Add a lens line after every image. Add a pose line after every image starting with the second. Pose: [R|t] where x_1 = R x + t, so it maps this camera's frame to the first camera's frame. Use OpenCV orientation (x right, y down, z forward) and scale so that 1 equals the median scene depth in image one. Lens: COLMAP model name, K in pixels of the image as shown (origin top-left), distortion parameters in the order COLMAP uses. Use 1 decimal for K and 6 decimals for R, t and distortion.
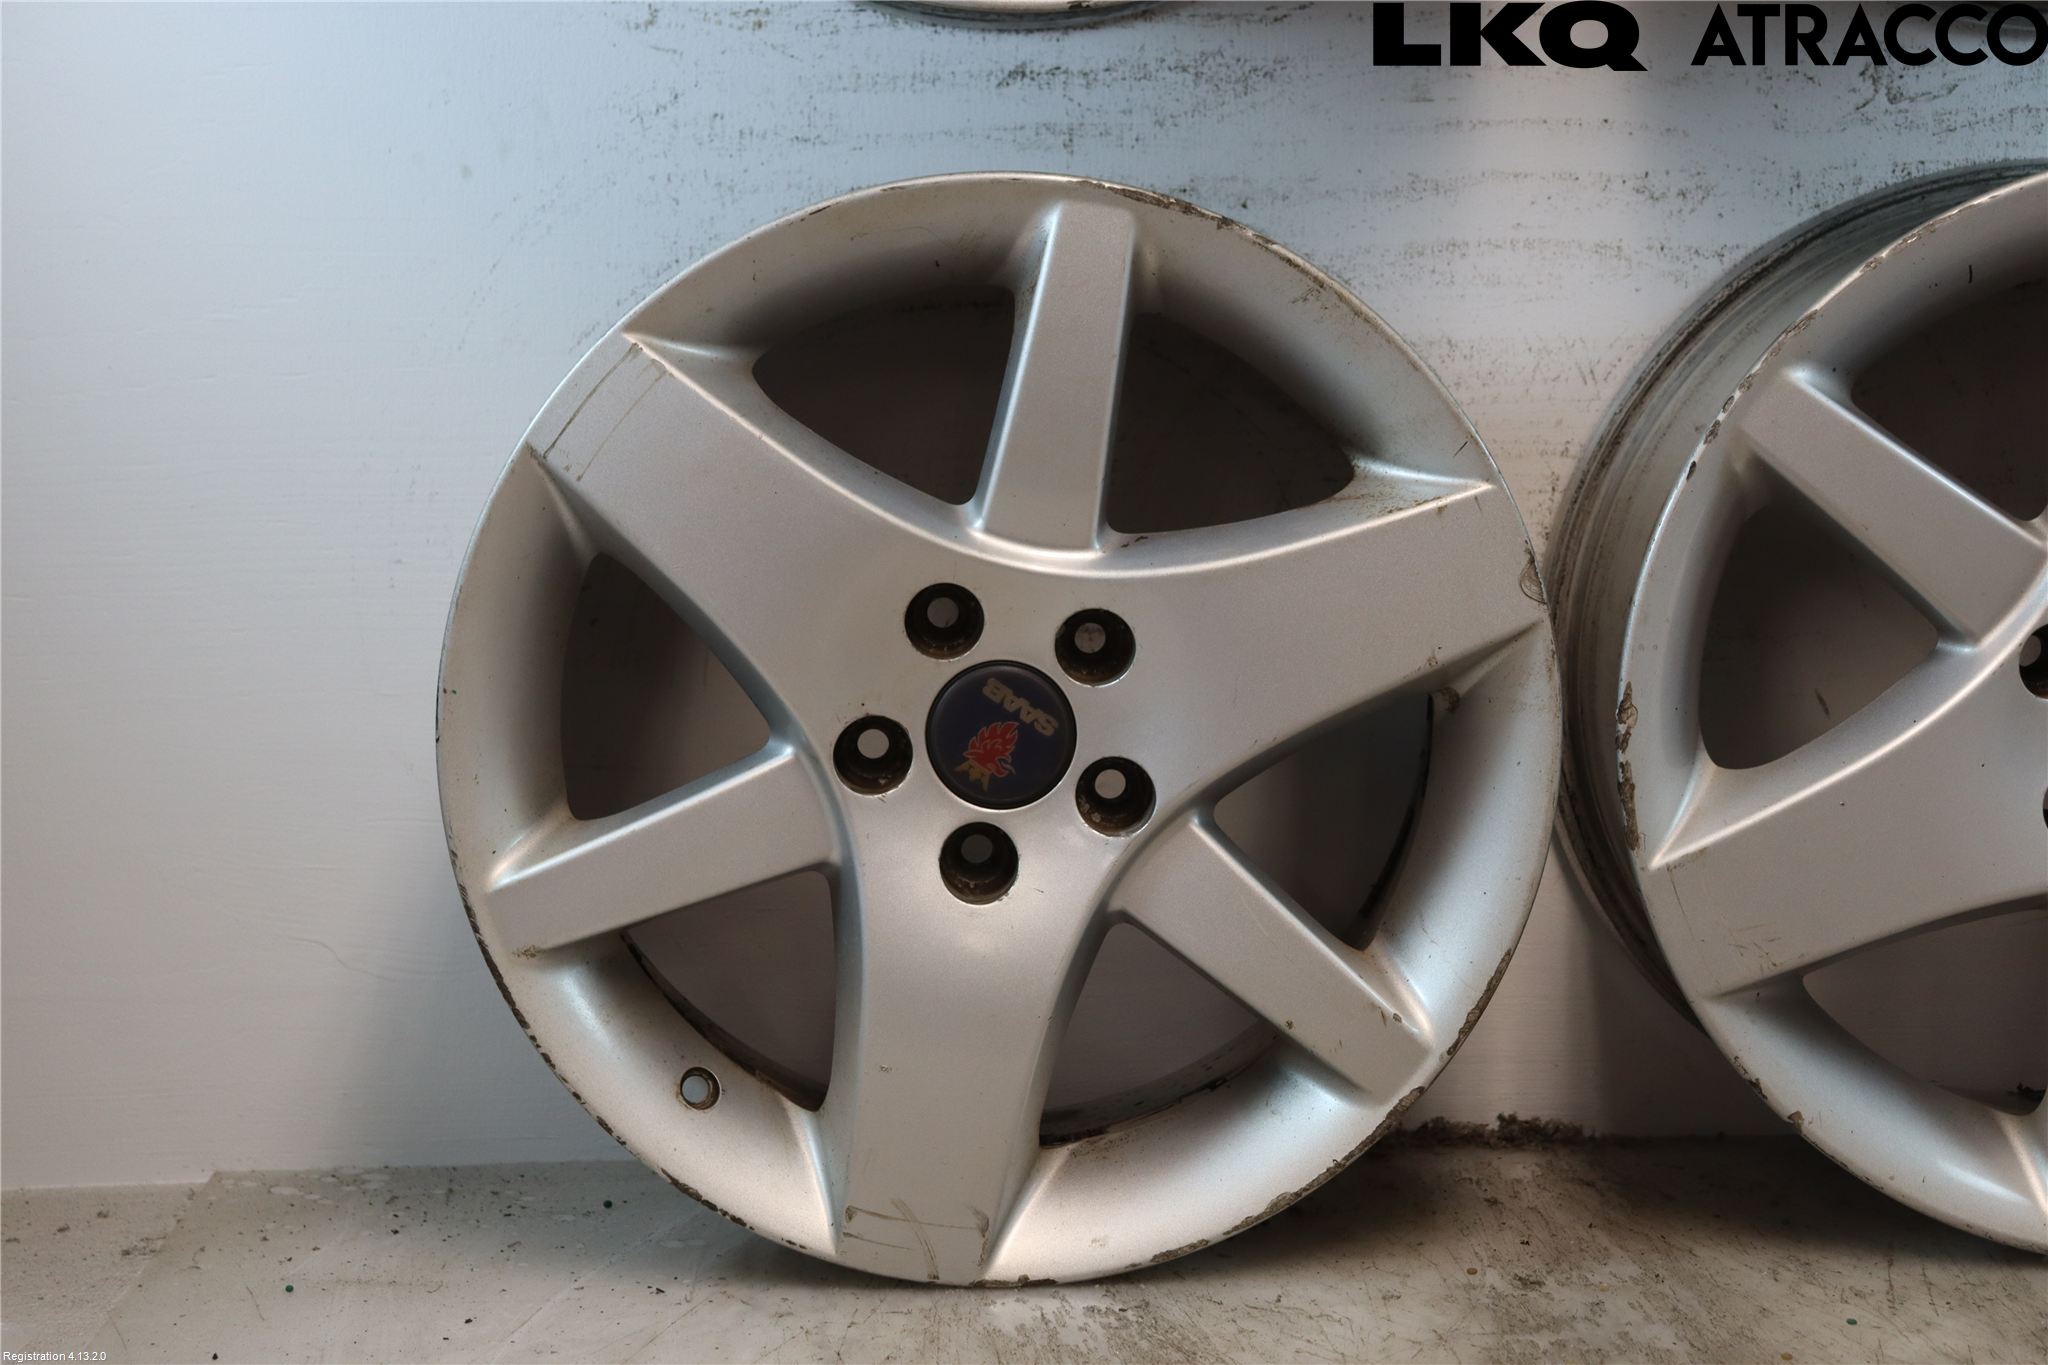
lens RADIAL K [[3414.4, 0, 1022.4], [0, 3414.4, 689.1], [0, 0, 1]] dist [0.084803, 0.601710]
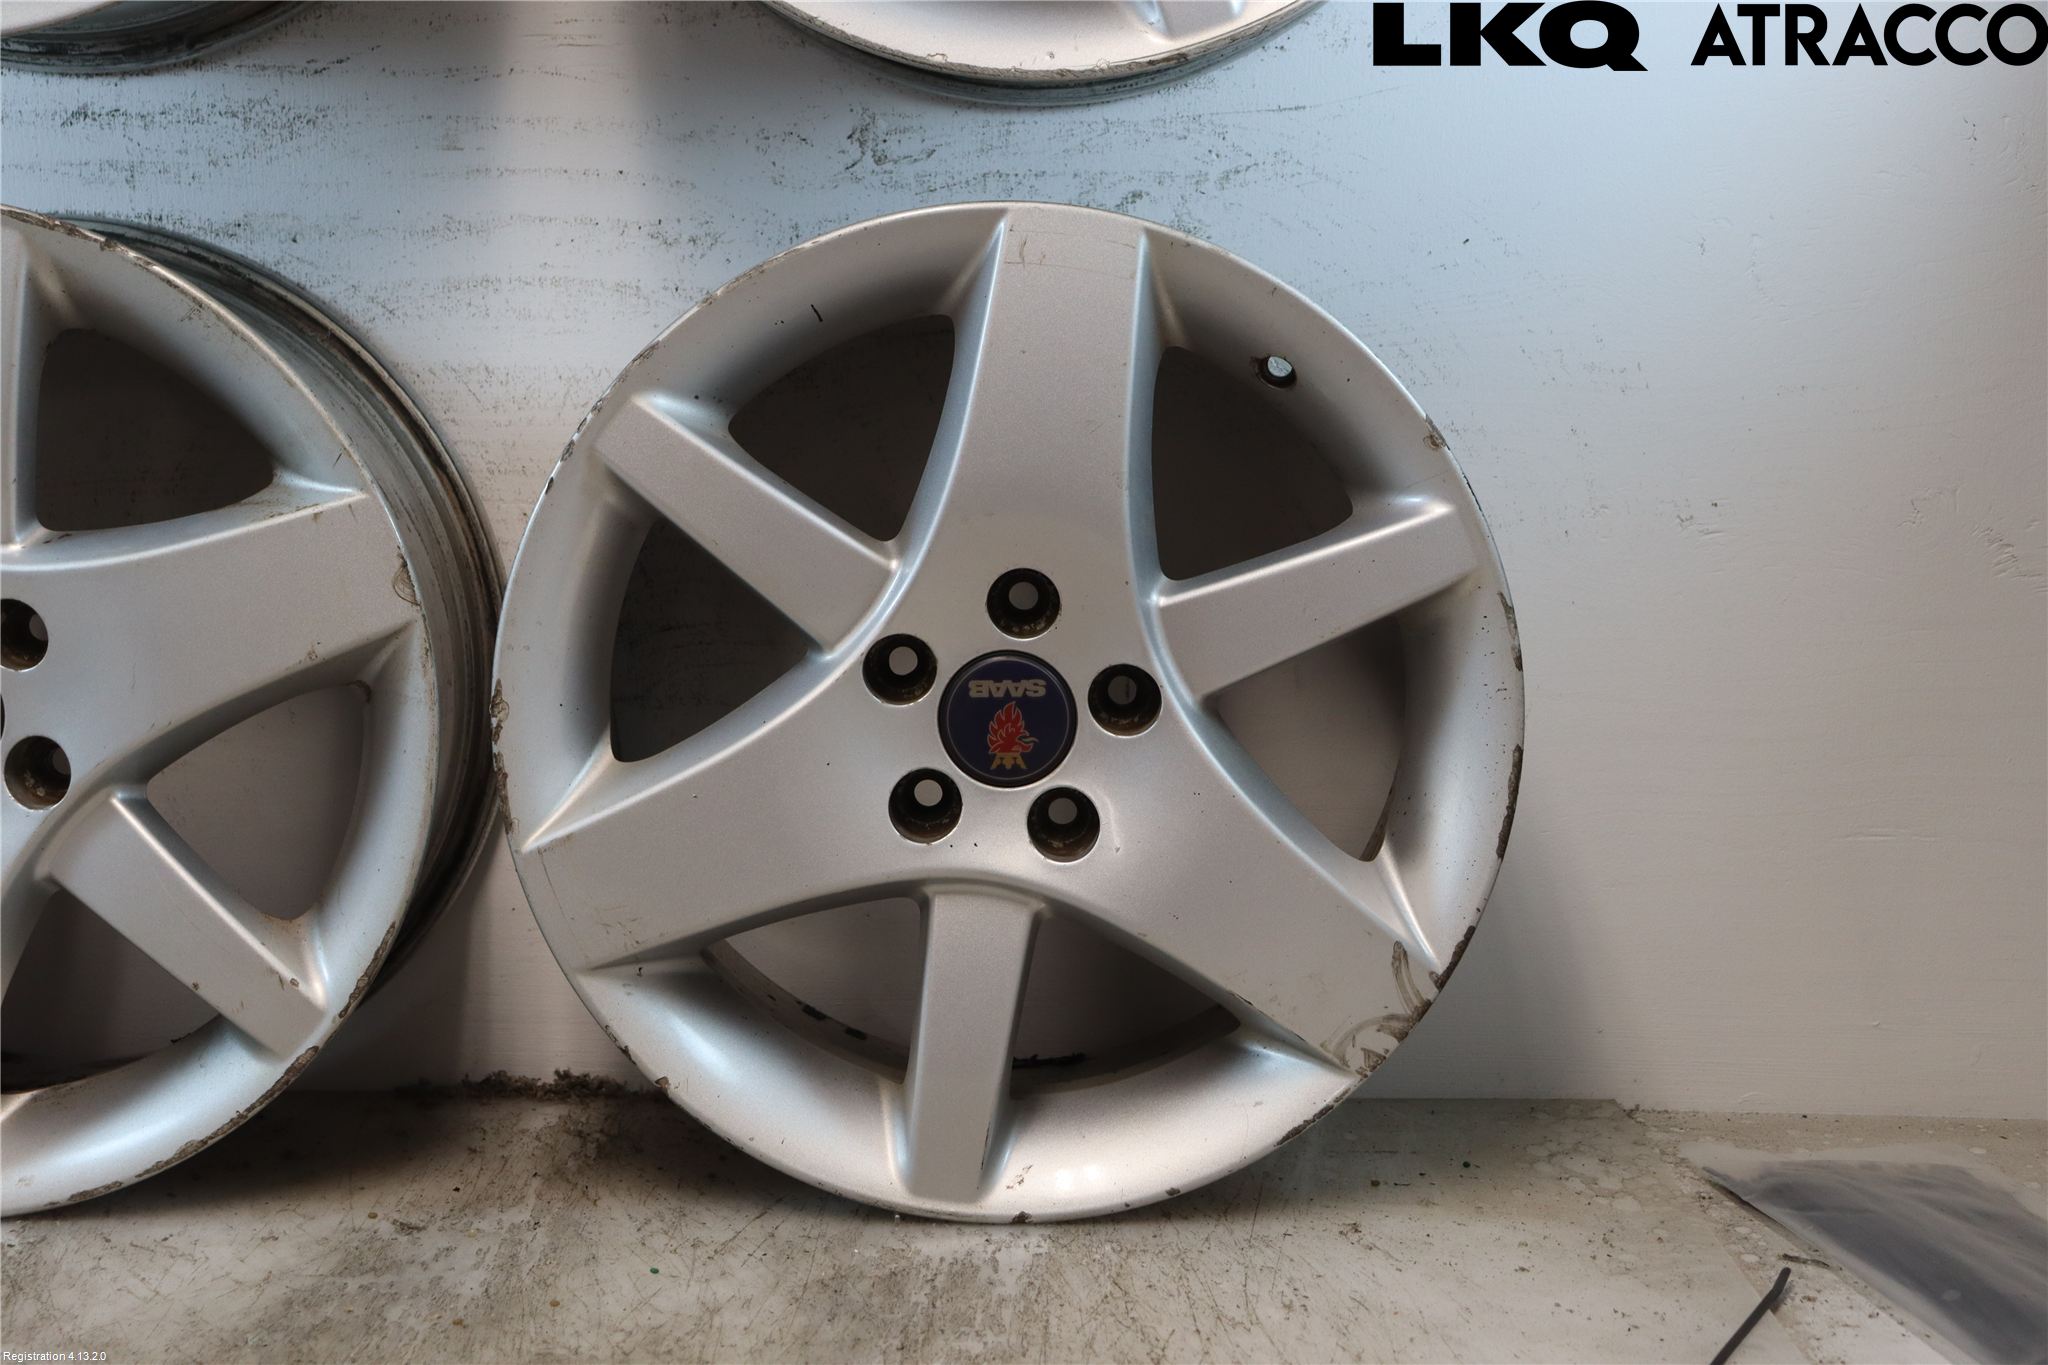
lens RADIAL K [[2793.3, 0, 1021.8], [0, 2793.3, 702.6], [0, 0, 1]] dist [0.004656, 0.220844]
pose [[0.999008, 0.025291, -0.036659, 0.338284], [-0.025155, 0.999675, 0.004175, -0.002265], [0.036753, -0.003248, 0.999319, 0.109169]]
